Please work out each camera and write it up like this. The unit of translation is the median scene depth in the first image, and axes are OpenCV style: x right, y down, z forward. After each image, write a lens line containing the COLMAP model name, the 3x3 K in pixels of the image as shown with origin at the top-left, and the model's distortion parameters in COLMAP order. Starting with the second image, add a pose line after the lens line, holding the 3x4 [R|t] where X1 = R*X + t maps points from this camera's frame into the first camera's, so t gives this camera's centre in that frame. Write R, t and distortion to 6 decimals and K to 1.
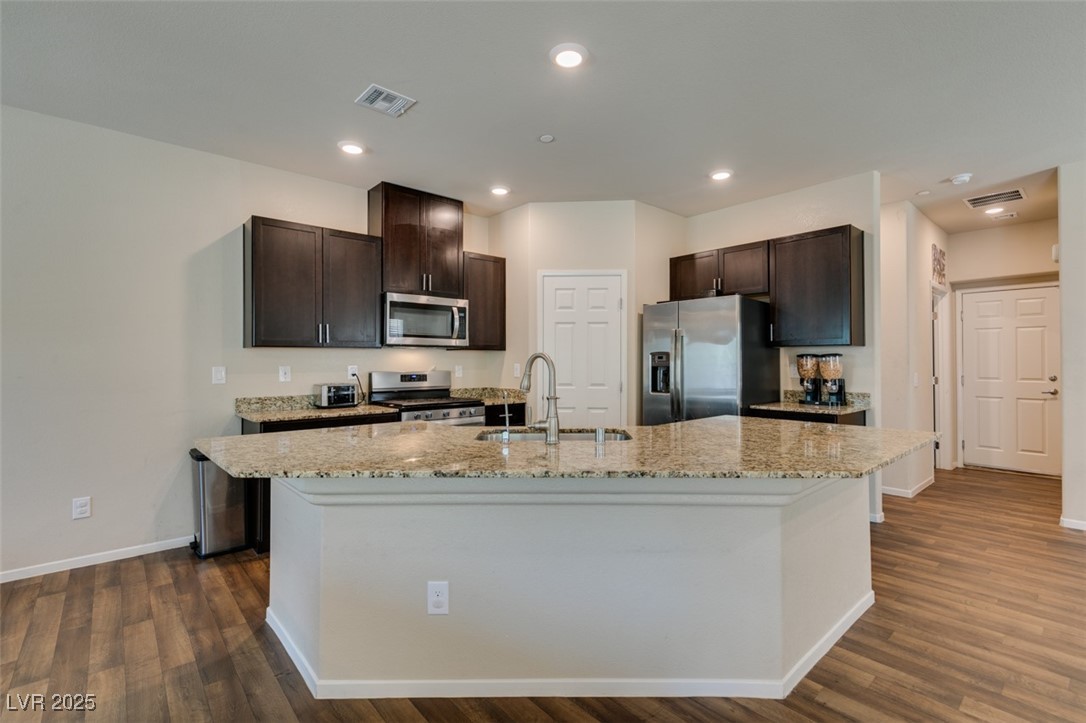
lens RADIAL K [[496.9, 0, 549.8], [0, 496.9, 355.9], [0, 0, 1]] dist [0.002170, 0.000141]
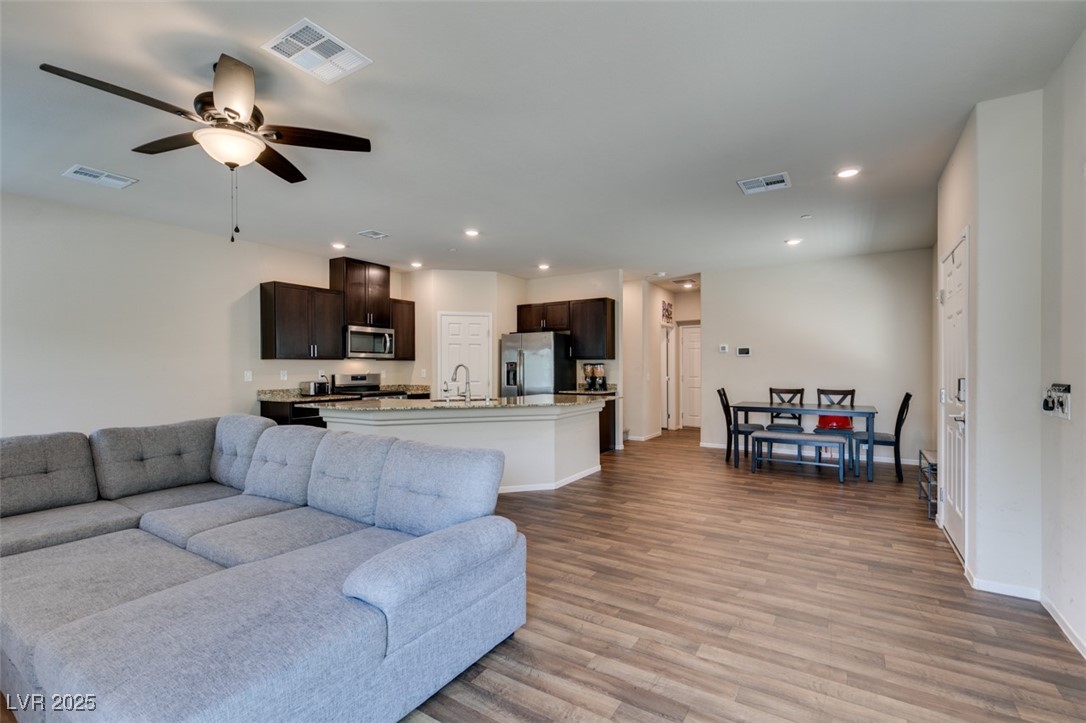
lens RADIAL K [[488.6, 0, 542.0], [0, 488.6, 366.1], [0, 0, 1]] dist [0.001795, 0.000267]
pose [[0.960490, -0.000299, 0.278315, -0.151574], [-0.001799, 0.999972, 0.007285, -0.006602], [-0.278309, -0.007497, 0.960462, -0.674455]]
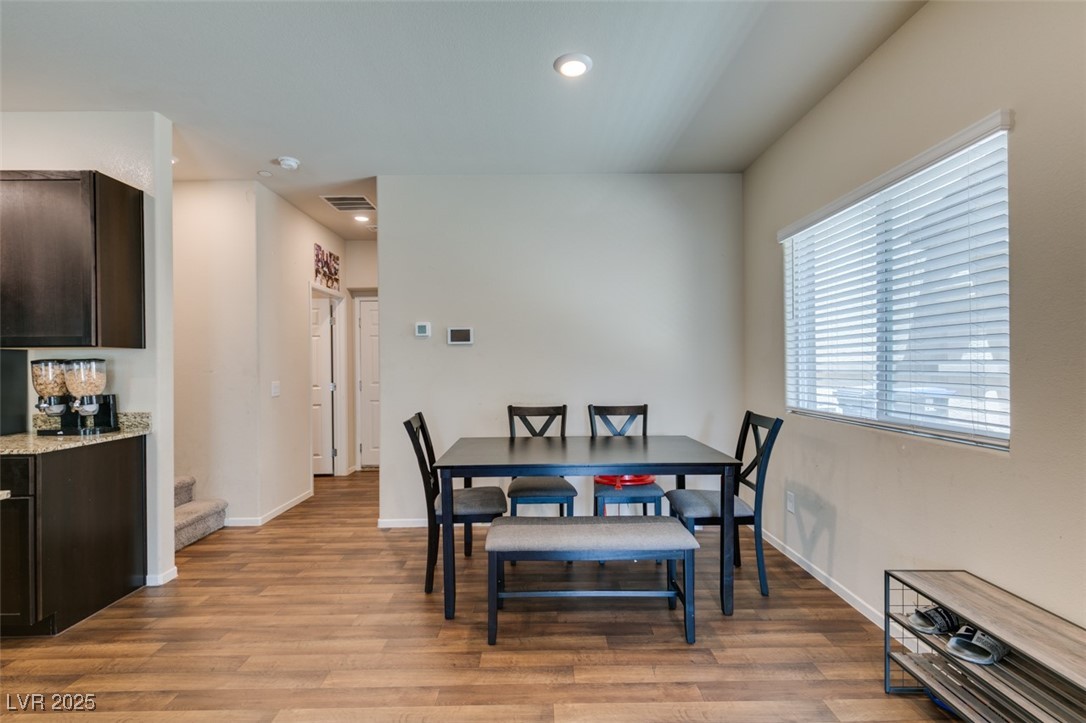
lens RADIAL K [[488.6, 0, 542.0], [0, 488.6, 366.1], [0, 0, 1]] dist [0.001795, 0.000267]
pose [[0.655532, -0.008331, 0.755121, 0.428530], [0.002064, 0.999955, 0.009241, 0.000656], [-0.755164, -0.004499, 0.655520, 0.075804]]
